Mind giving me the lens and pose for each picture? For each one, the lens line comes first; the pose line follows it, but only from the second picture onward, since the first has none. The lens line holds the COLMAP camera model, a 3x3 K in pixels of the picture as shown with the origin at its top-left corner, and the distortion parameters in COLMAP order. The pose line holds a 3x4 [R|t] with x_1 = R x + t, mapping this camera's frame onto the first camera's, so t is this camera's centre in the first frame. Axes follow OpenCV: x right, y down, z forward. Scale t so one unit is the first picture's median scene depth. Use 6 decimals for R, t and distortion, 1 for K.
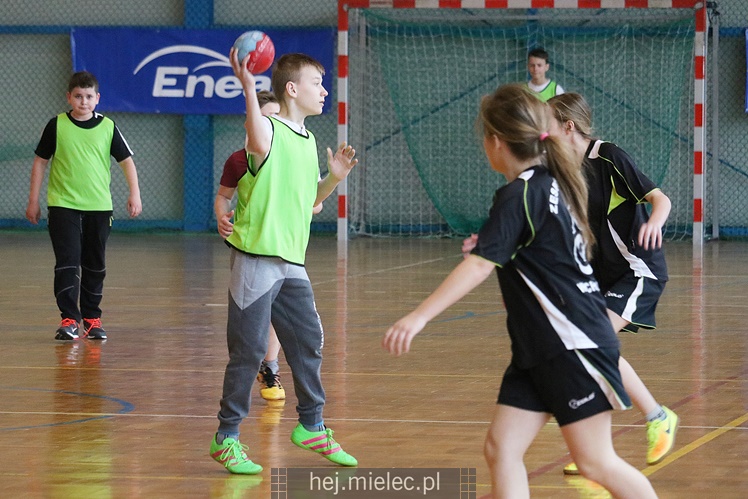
lens RADIAL K [[2688.2, 0, 373.5], [0, 2688.2, 249.5], [0, 0, 1]] dist [-0.281873, 0.000000]
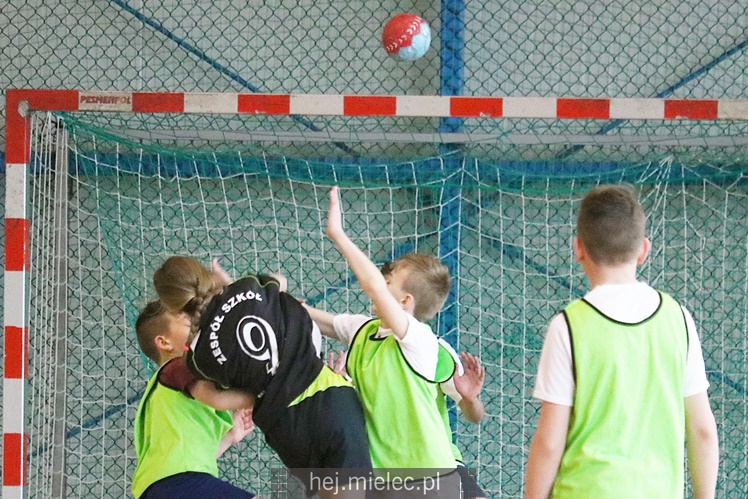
lens RADIAL K [[2891.2, 0, 371.8], [0, 2891.2, 250.0], [0, 0, 1]] dist [-0.024883, 0.000000]
pose [[0.994872, 0.009275, 0.100718, -0.001121], [-0.006964, 0.999705, -0.023278, -0.057530], [-0.100905, 0.022458, 0.994643, 0.534512]]
